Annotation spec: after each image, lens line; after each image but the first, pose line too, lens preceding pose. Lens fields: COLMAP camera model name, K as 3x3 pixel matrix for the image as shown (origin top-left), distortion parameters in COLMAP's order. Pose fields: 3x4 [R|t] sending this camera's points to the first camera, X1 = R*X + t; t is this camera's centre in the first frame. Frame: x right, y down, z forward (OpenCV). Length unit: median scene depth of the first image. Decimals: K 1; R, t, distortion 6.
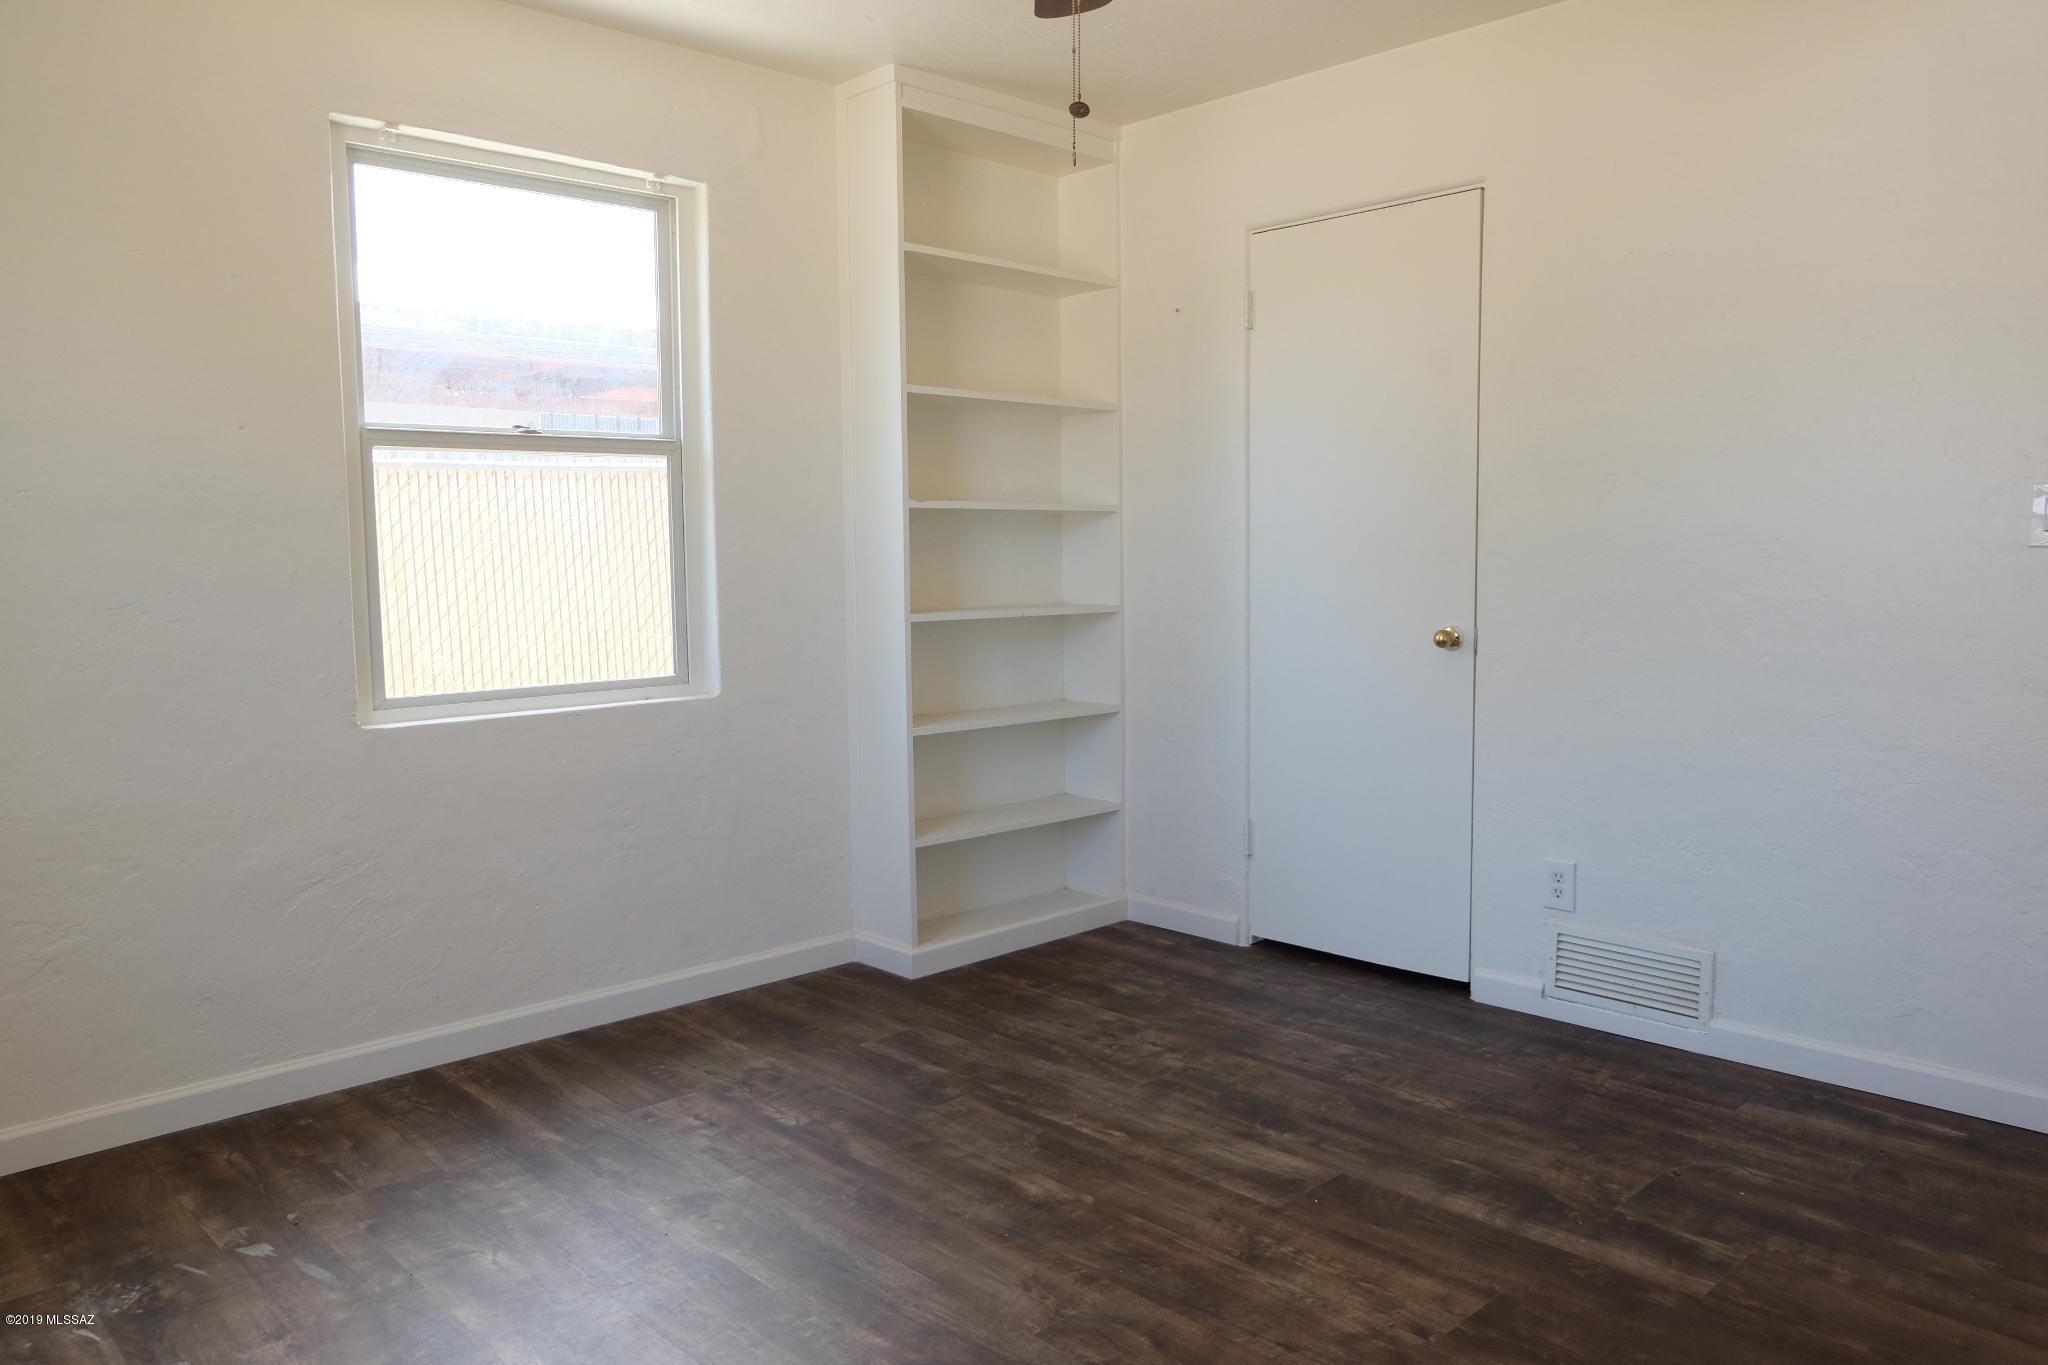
lens RADIAL K [[1464.1, 0, 1024.0], [0, 1464.1, 682.5], [0, 0, 1]] dist [-0.079764, 0.068396]
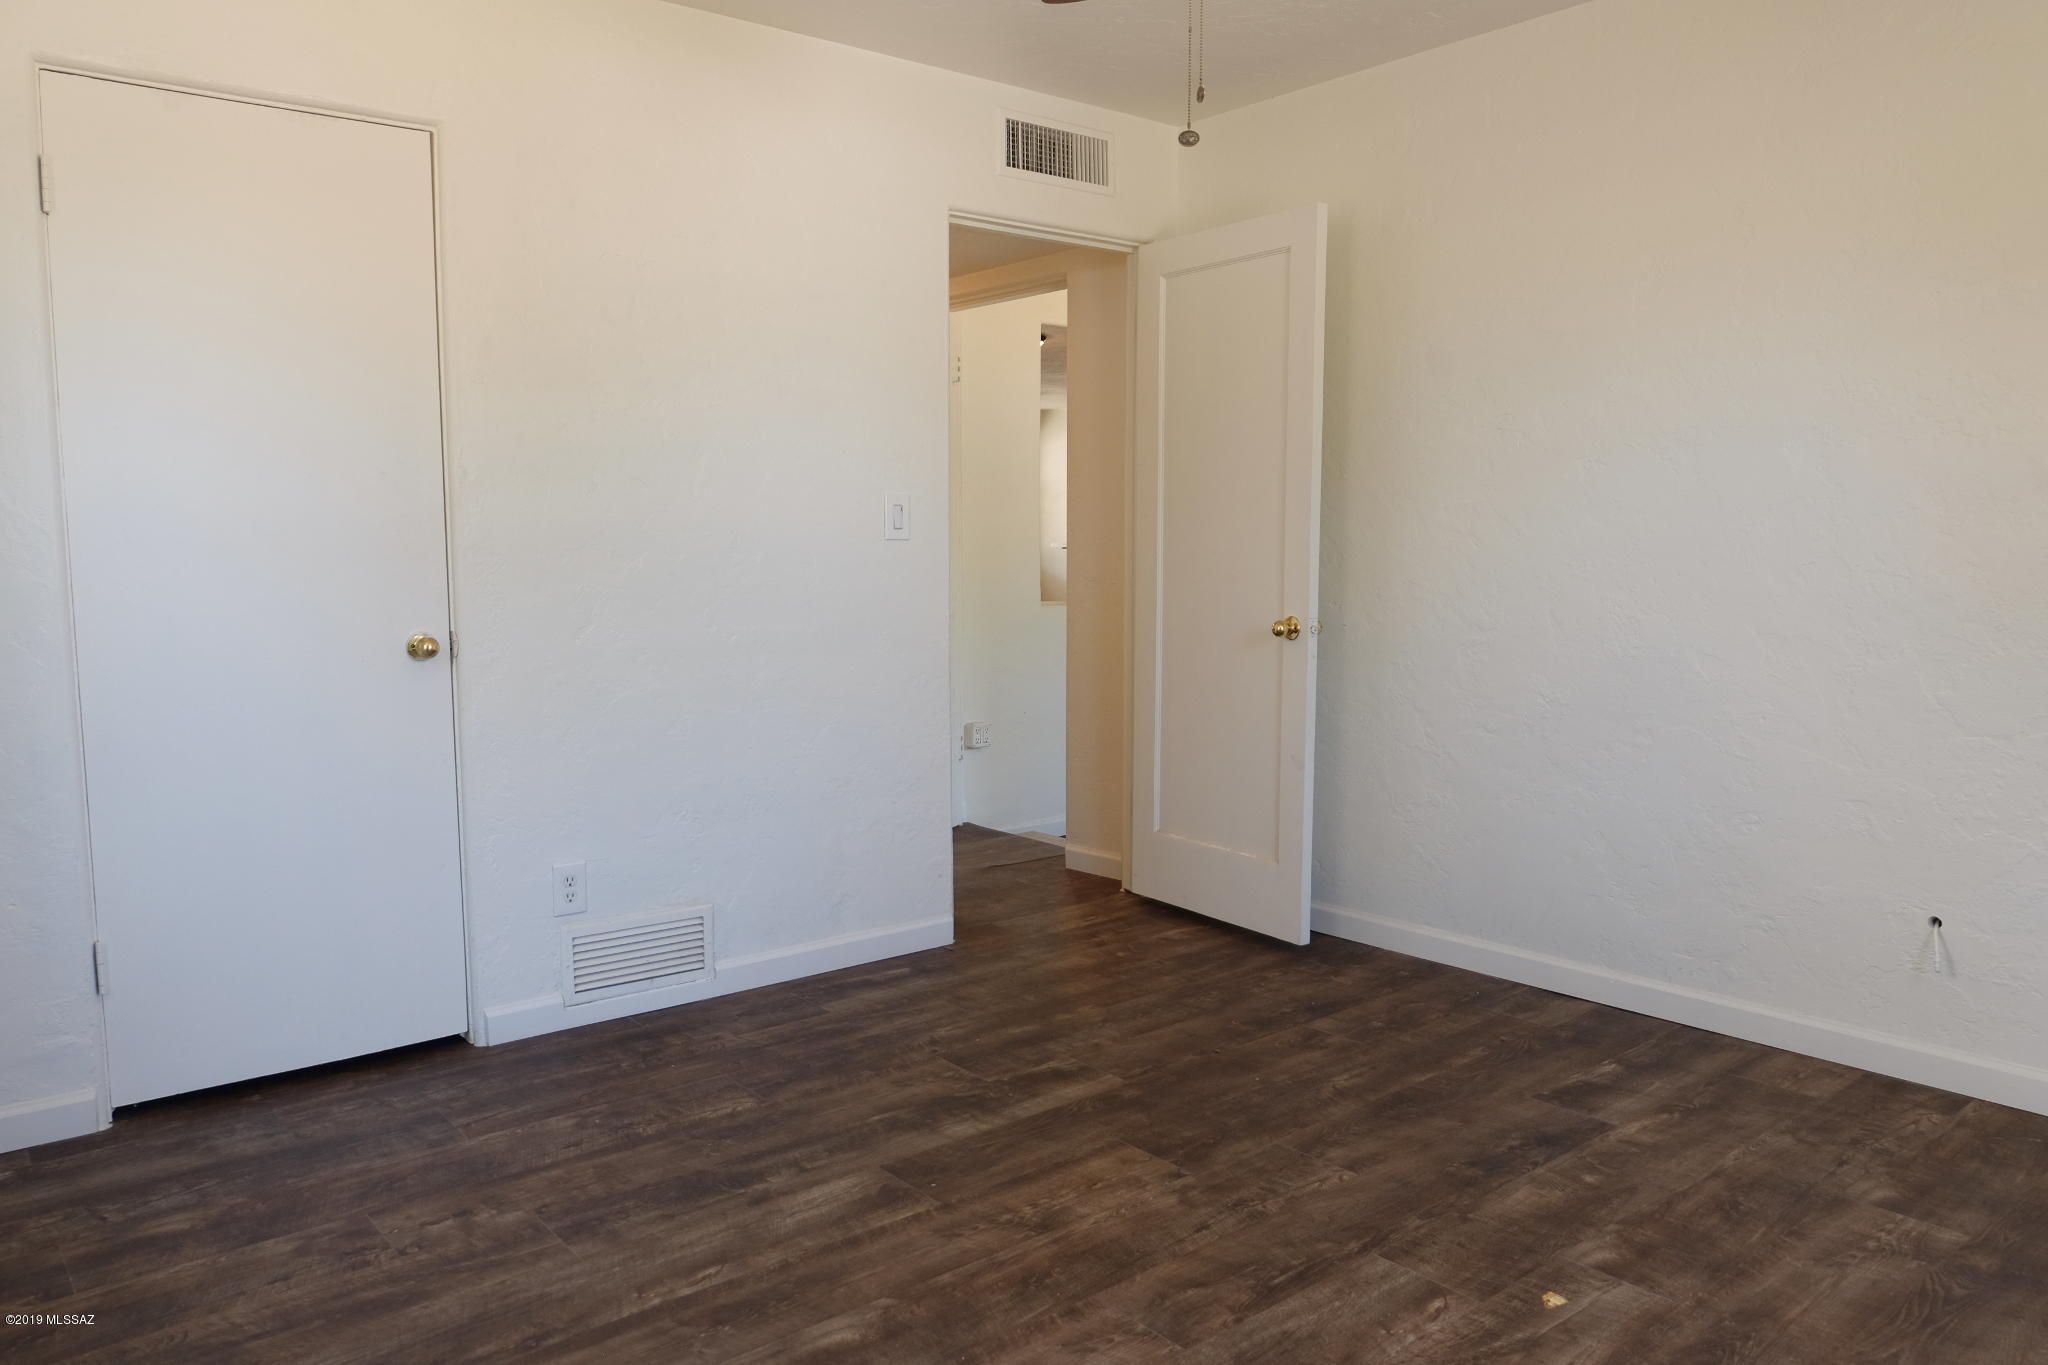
lens RADIAL K [[1464.1, 0, 1024.0], [0, 1464.1, 682.5], [0, 0, 1]] dist [-0.079764, 0.068396]
pose [[0.053201, -0.083852, 0.995057, -0.663307], [0.092458, 0.992601, 0.078701, -0.052818], [-0.994294, 0.087814, 0.060560, 0.731867]]
